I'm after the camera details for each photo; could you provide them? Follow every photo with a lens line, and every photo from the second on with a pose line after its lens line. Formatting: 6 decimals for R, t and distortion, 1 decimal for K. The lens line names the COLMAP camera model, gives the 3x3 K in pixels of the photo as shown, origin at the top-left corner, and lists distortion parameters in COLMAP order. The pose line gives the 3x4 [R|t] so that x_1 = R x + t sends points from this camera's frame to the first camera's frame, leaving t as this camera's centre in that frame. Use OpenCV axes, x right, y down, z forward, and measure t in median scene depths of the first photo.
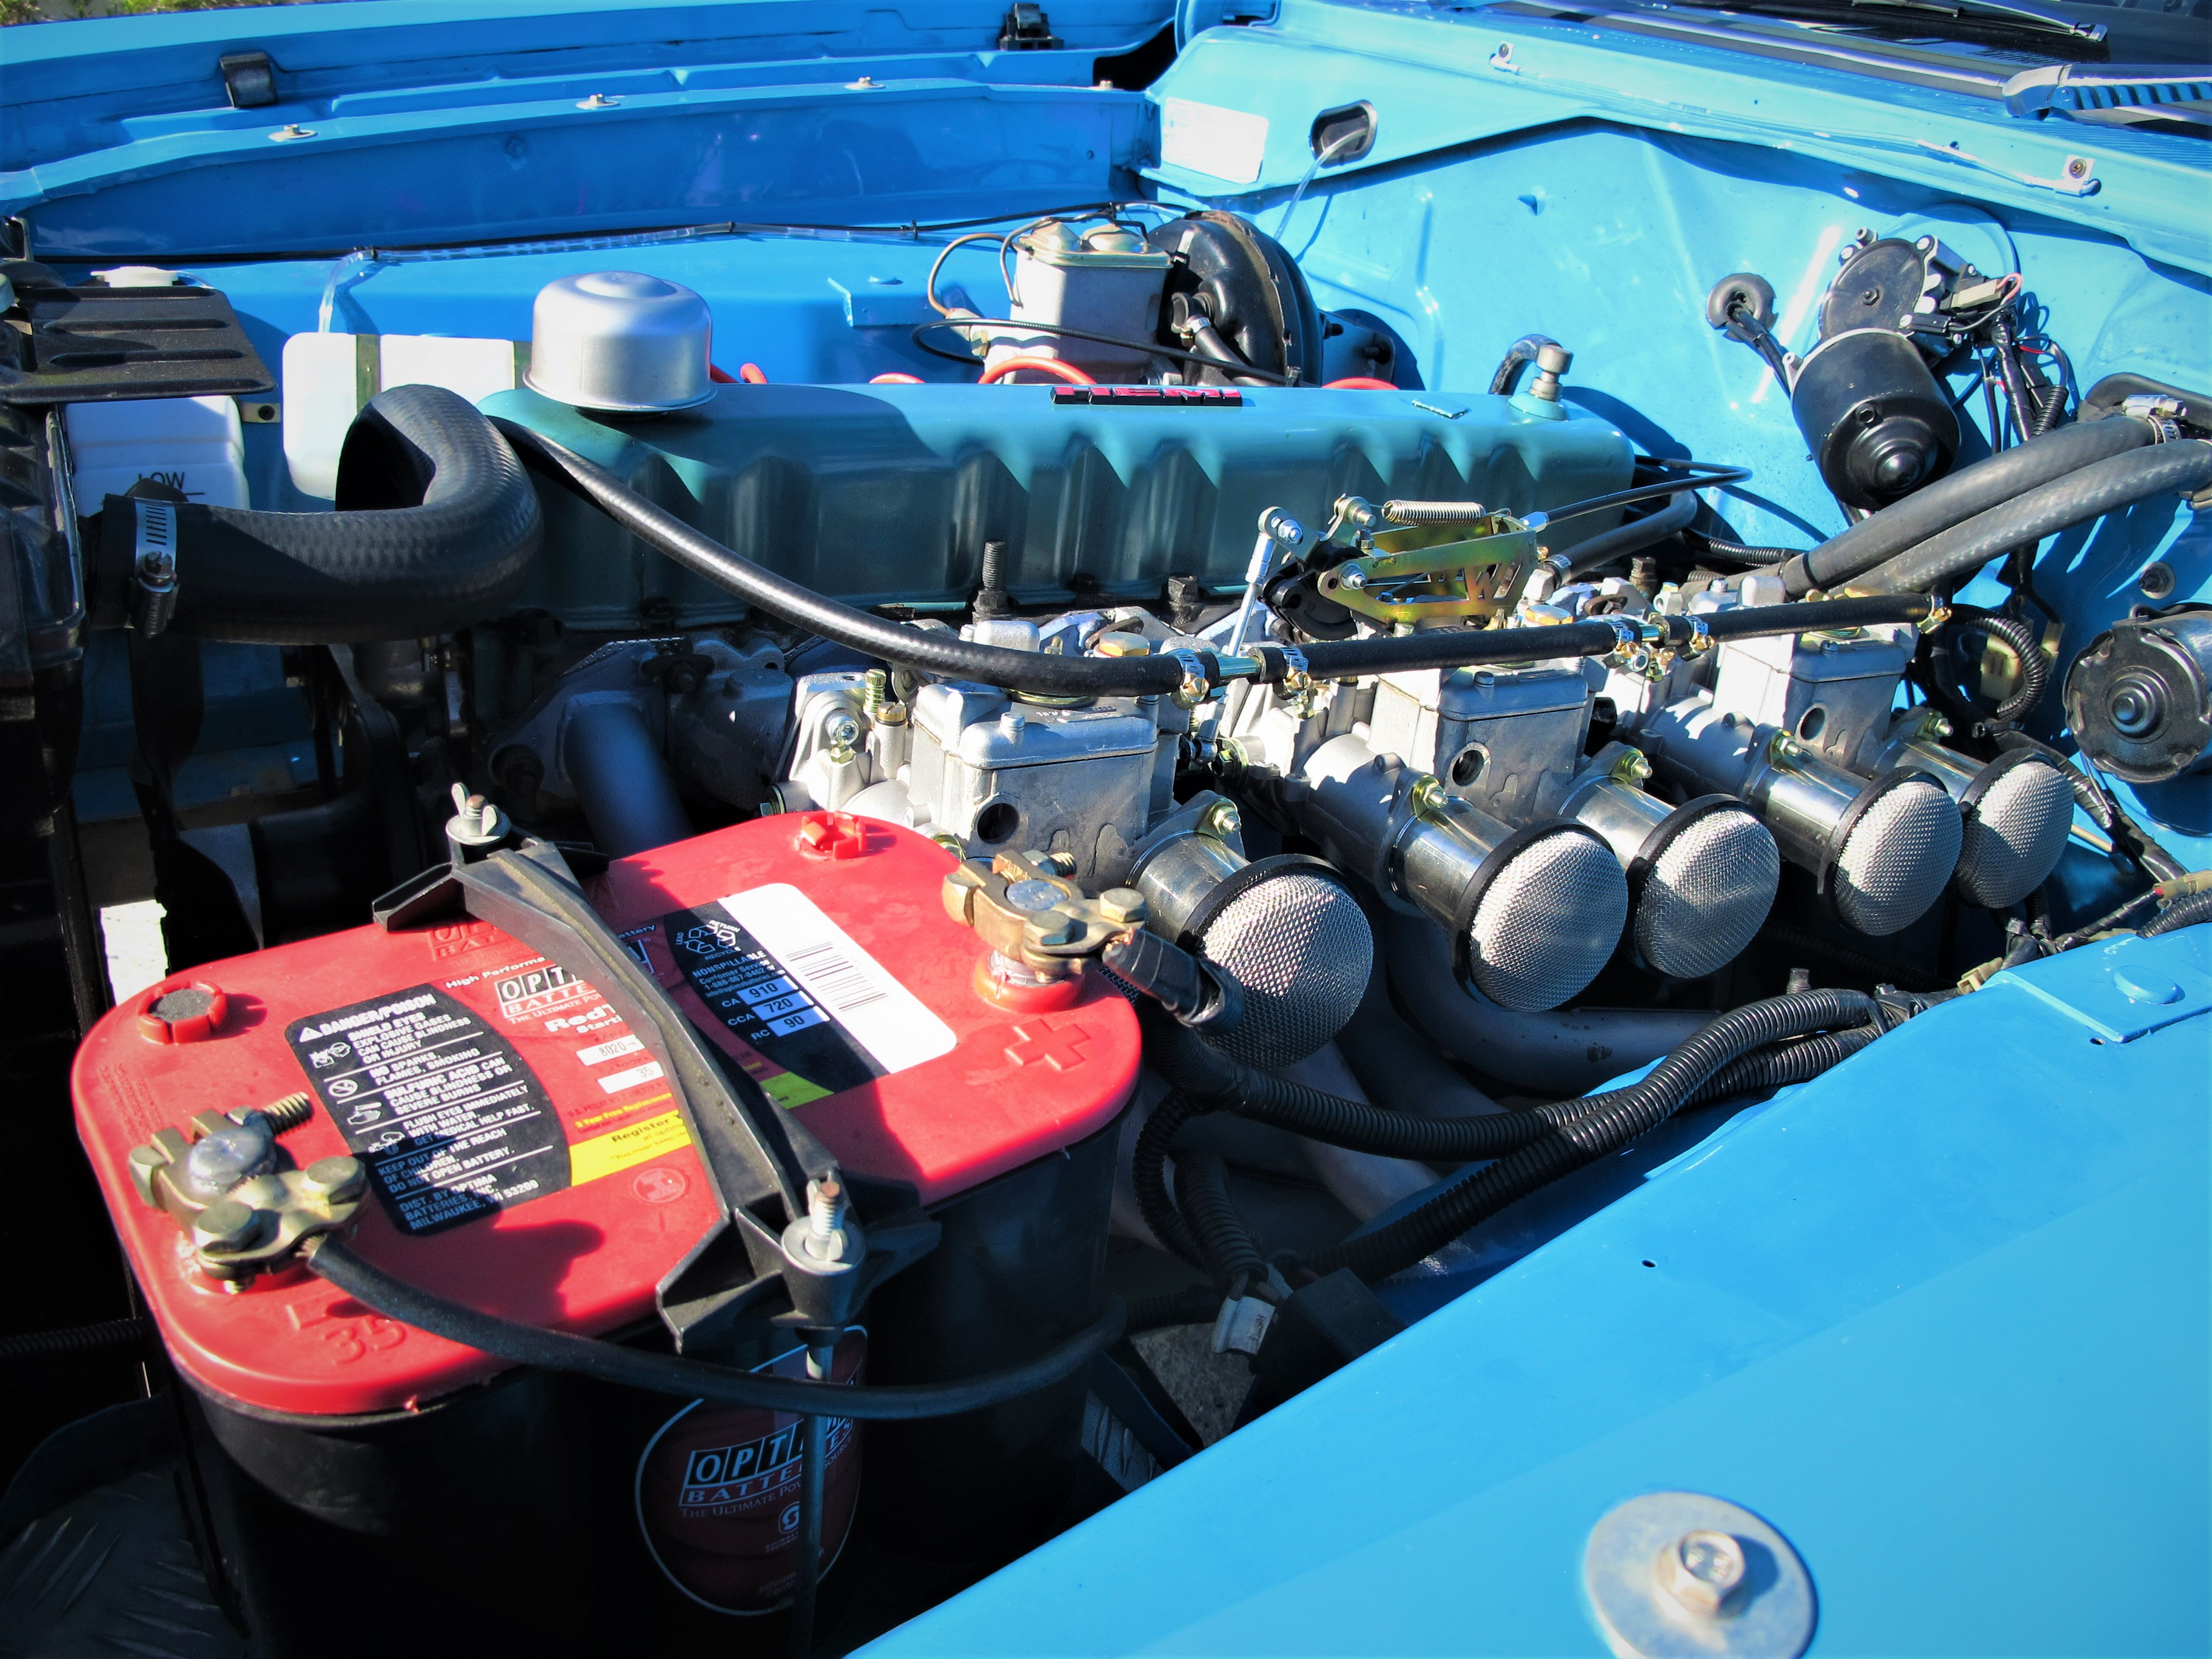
lens RADIAL K [[1860.2, 0, 1106.0], [0, 1860.2, 829.5], [0, 0, 1]] dist [-0.141773, 0.087796]
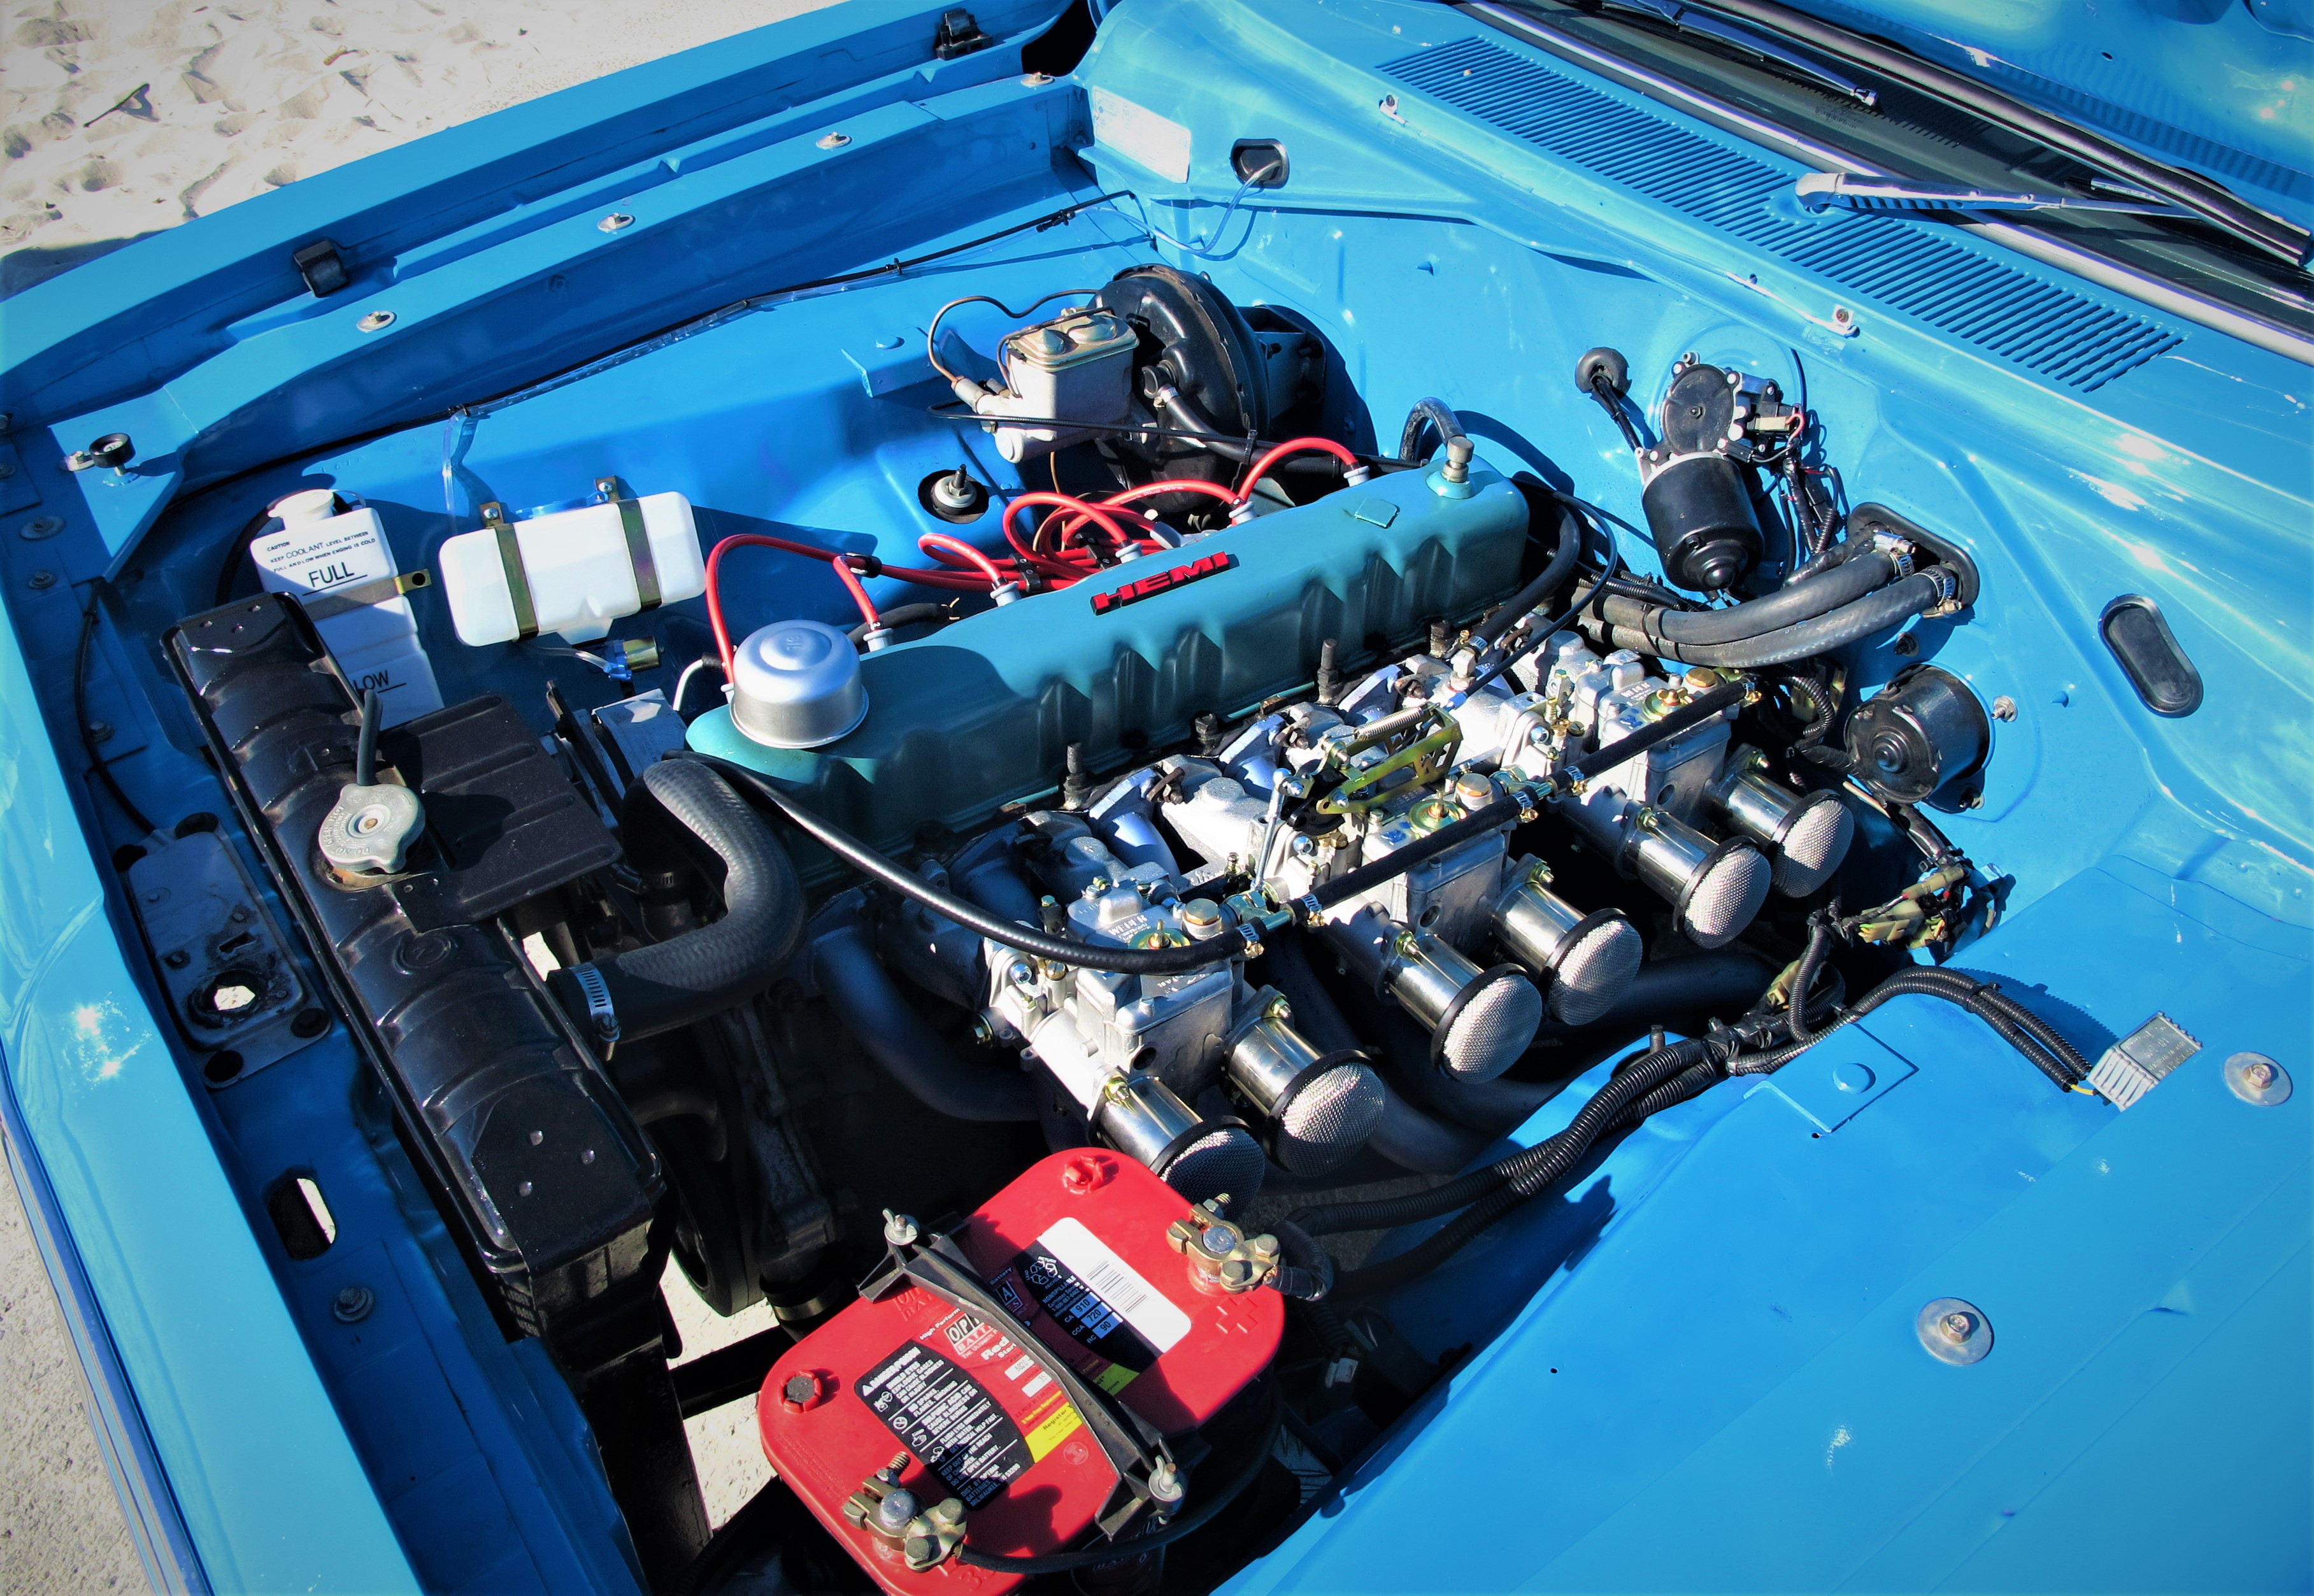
lens RADIAL K [[1876.4, 0, 1157.0], [0, 1876.4, 798.0], [0, 0, 1]] dist [-0.127573, 0.009710]
pose [[0.989081, -0.144446, 0.029211, -0.047999], [0.134966, 0.967453, 0.214051, -0.431175], [-0.059179, -0.207772, 0.976386, -0.400112]]
